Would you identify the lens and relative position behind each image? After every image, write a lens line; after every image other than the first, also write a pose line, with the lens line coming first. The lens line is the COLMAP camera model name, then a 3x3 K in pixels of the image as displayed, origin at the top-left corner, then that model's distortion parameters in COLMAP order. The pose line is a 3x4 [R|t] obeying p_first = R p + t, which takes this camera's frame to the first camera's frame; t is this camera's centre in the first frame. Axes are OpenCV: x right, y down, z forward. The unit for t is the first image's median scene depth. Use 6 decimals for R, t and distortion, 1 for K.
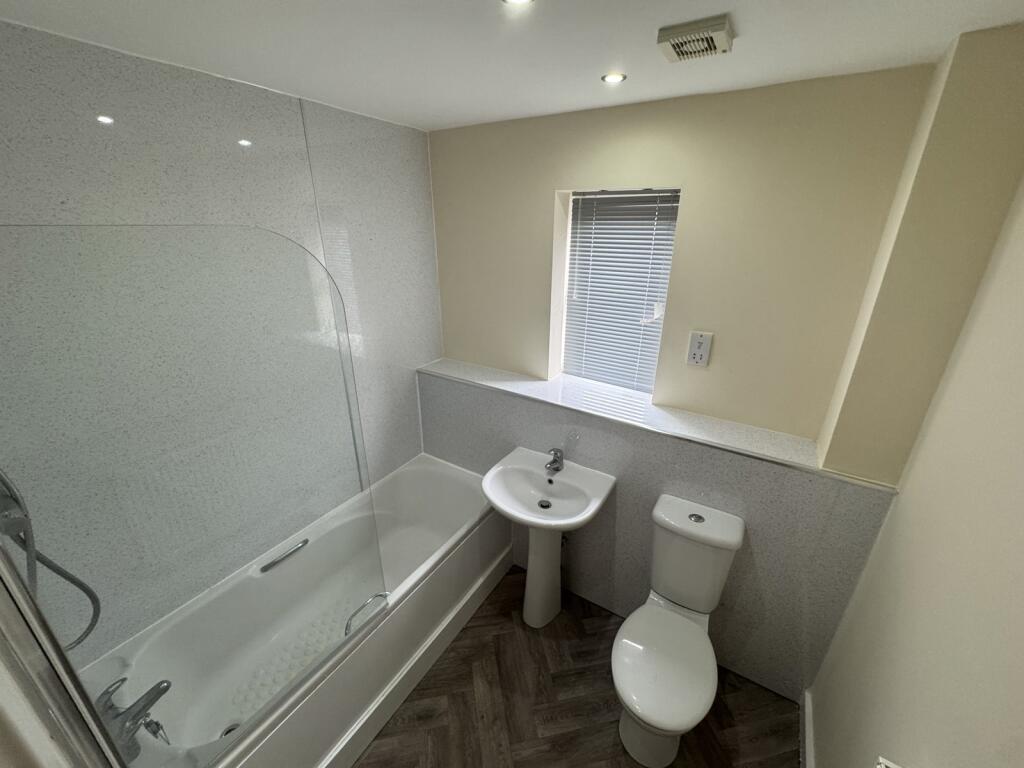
lens RADIAL K [[408.5, 0, 512.8], [0, 408.5, 379.6], [0, 0, 1]] dist [-0.000209, 0.000093]
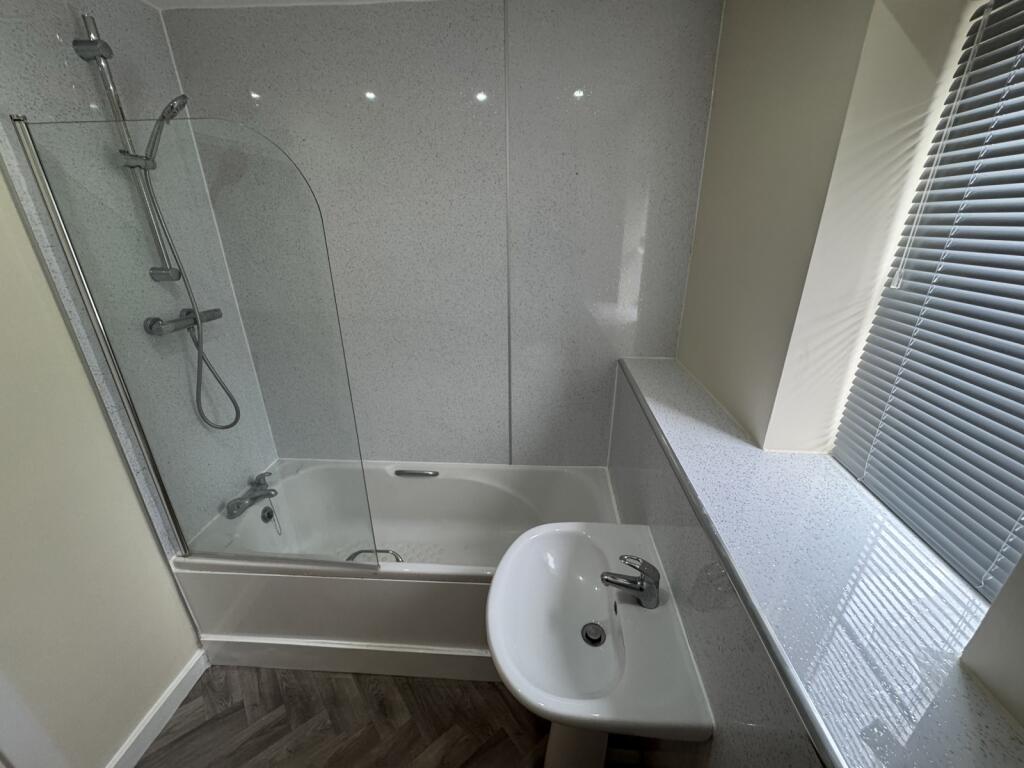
lens RADIAL K [[408.5, 0, 512.8], [0, 408.5, 379.6], [0, 0, 1]] dist [-0.000209, 0.000093]
pose [[0.474757, 0.321627, -0.819245, 0.351951], [-0.309595, 0.932374, 0.186628, -0.082330], [0.823867, 0.165031, 0.542225, 0.528750]]
